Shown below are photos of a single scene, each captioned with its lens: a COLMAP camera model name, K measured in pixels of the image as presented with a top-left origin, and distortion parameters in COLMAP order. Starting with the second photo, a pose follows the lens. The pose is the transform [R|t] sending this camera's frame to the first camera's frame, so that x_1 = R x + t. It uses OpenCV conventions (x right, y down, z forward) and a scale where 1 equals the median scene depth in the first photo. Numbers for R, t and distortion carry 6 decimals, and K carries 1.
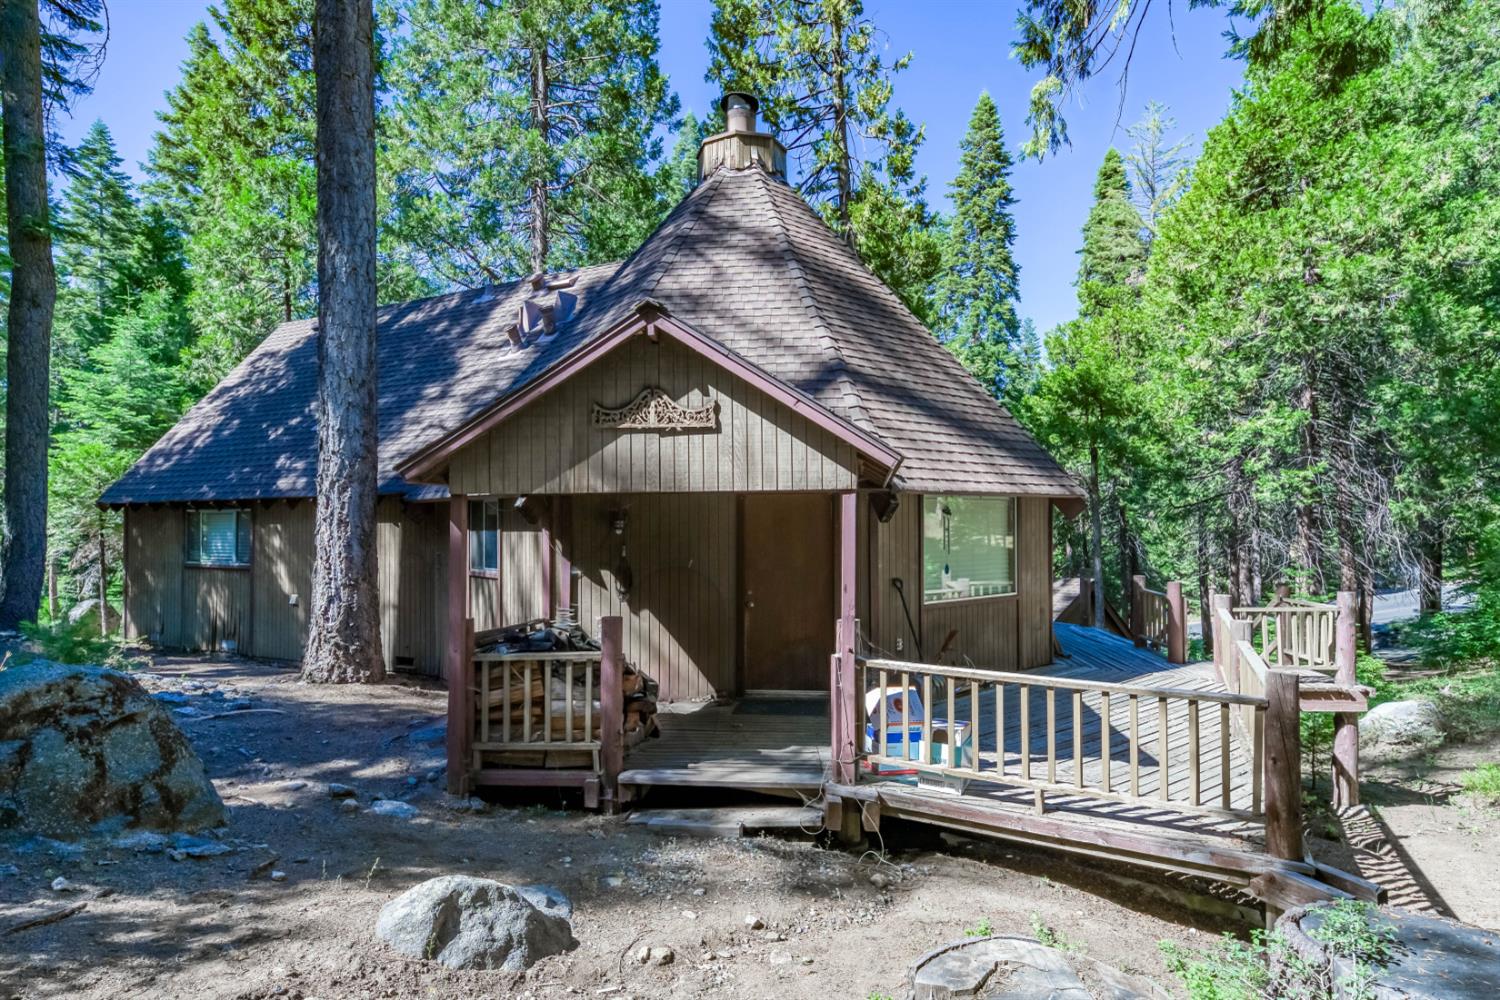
lens RADIAL K [[834.3, 0, 750.0], [0, 834.3, 500.0], [0, 0, 1]] dist [0.026852, 0.001728]
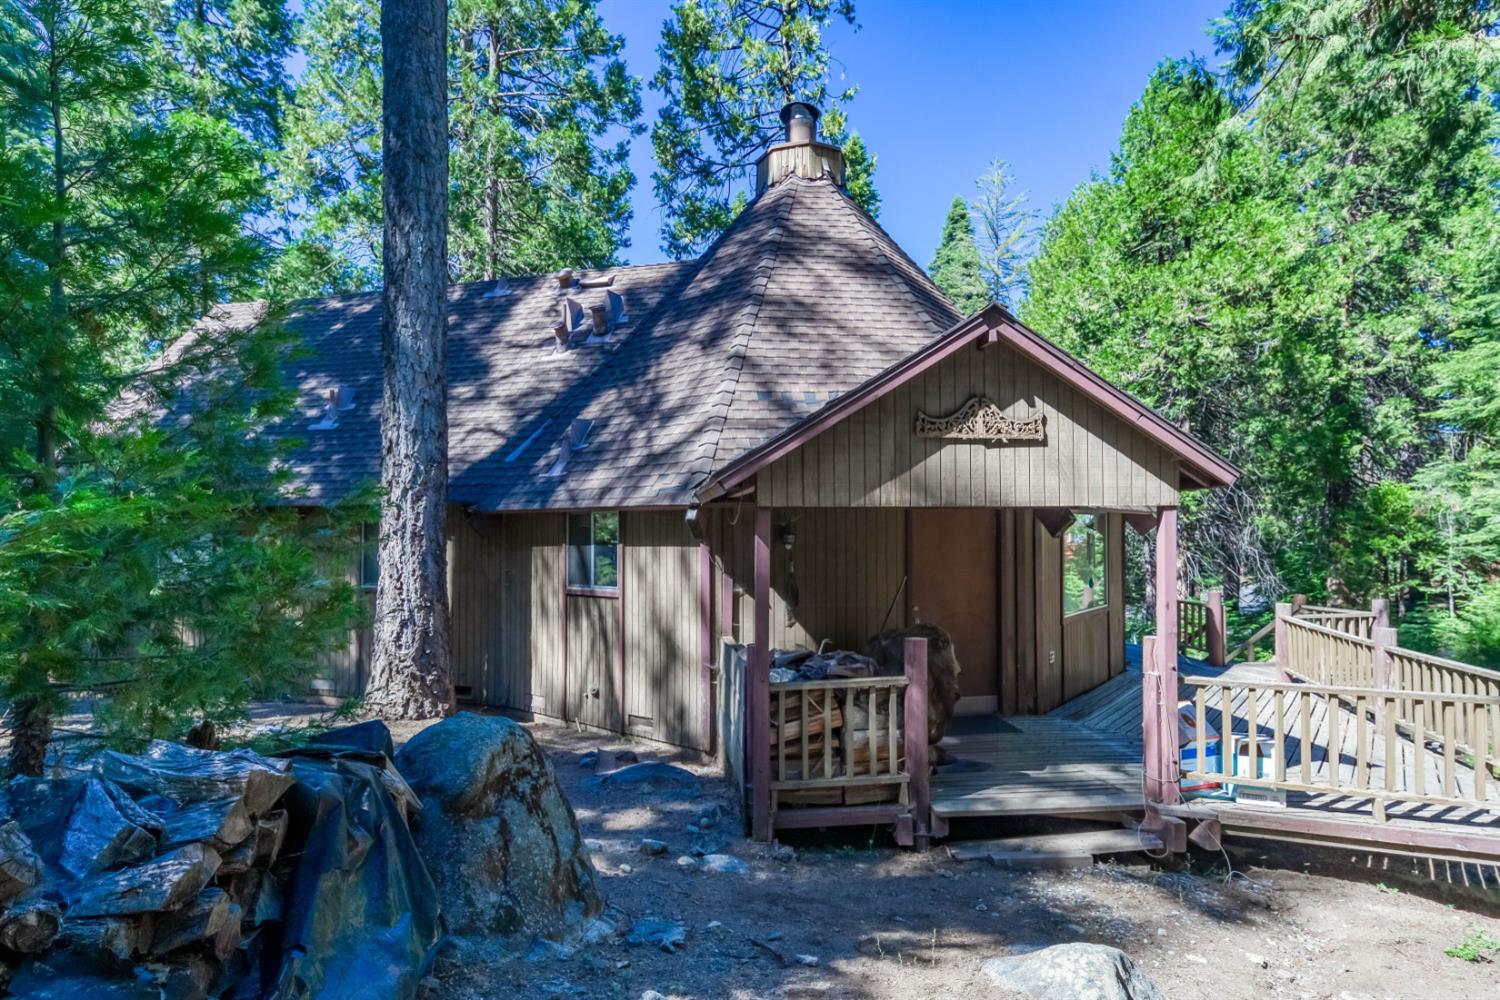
lens RADIAL K [[812.6, 0, 749.8], [0, 812.6, 504.4], [0, 0, 1]] dist [0.027738, 0.000288]
pose [[0.976125, 0.010362, 0.216963, -0.329280], [-0.008228, 0.999909, -0.010737, 0.000250], [-0.217055, 0.008695, 0.976121, 0.088353]]
